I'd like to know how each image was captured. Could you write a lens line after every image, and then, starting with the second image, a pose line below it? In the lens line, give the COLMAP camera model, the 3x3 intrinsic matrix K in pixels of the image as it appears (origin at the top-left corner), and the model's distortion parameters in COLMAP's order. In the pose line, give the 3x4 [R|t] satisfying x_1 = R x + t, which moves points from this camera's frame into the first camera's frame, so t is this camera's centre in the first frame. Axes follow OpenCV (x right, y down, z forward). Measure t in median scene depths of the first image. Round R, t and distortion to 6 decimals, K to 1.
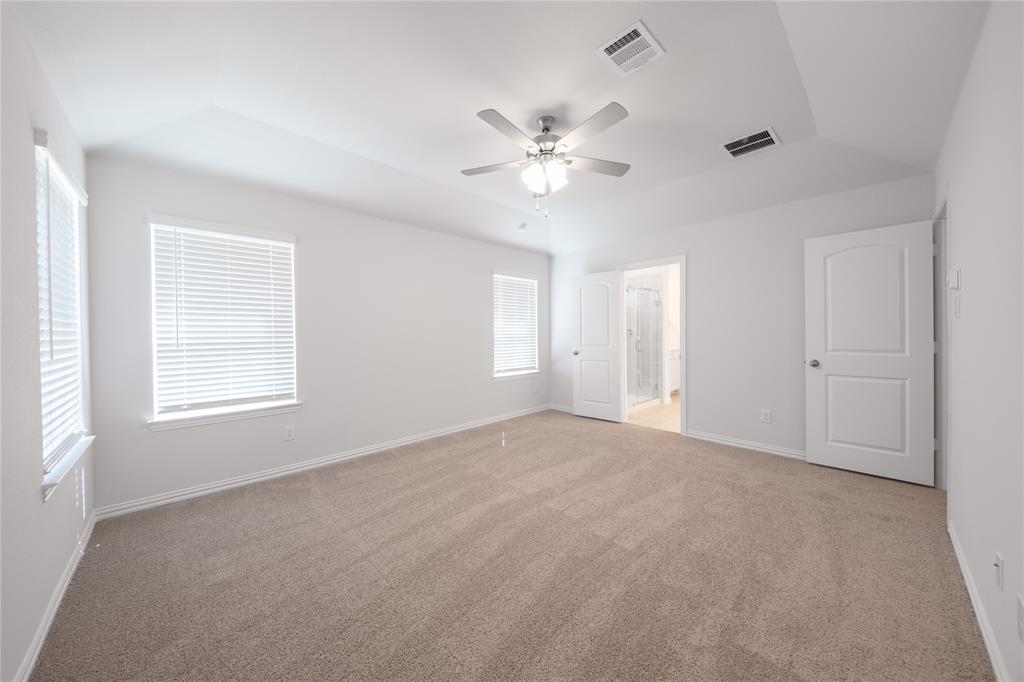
lens RADIAL K [[352.3, 0, 501.6], [0, 352.3, 333.0], [0, 0, 1]] dist [0.012599, -0.000871]
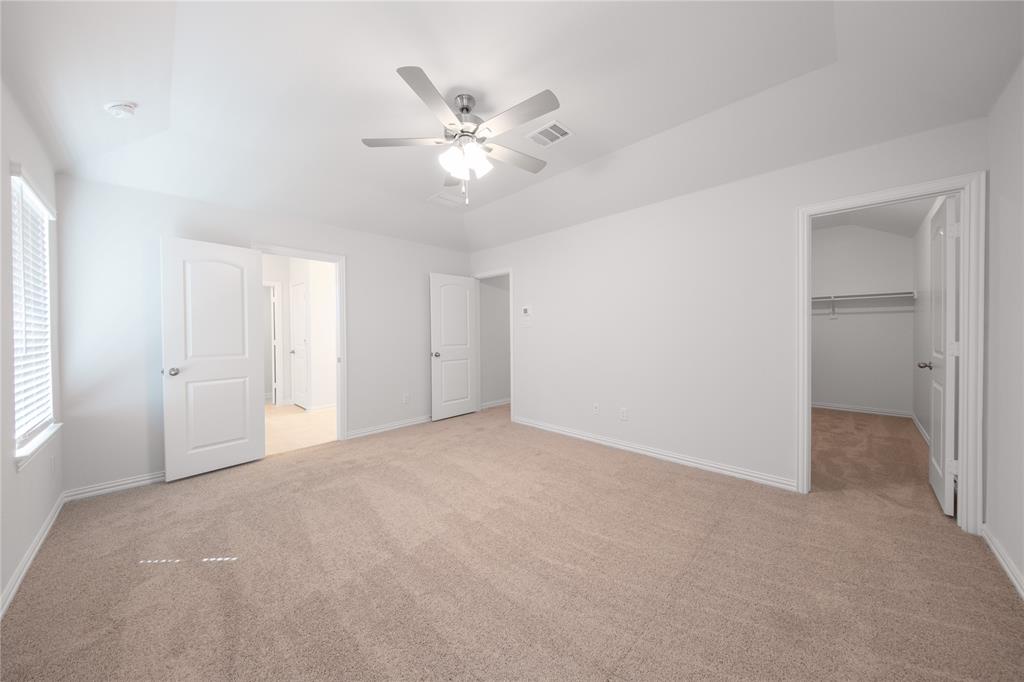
lens RADIAL K [[352.3, 0, 516.1], [0, 352.3, 330.6], [0, 0, 1]] dist [0.012599, -0.000871]
pose [[-0.079155, 0.015745, 0.996738, -0.493269], [0.014184, 0.999792, -0.014667, 0.007642], [-0.996761, 0.012976, -0.079362, 0.589370]]
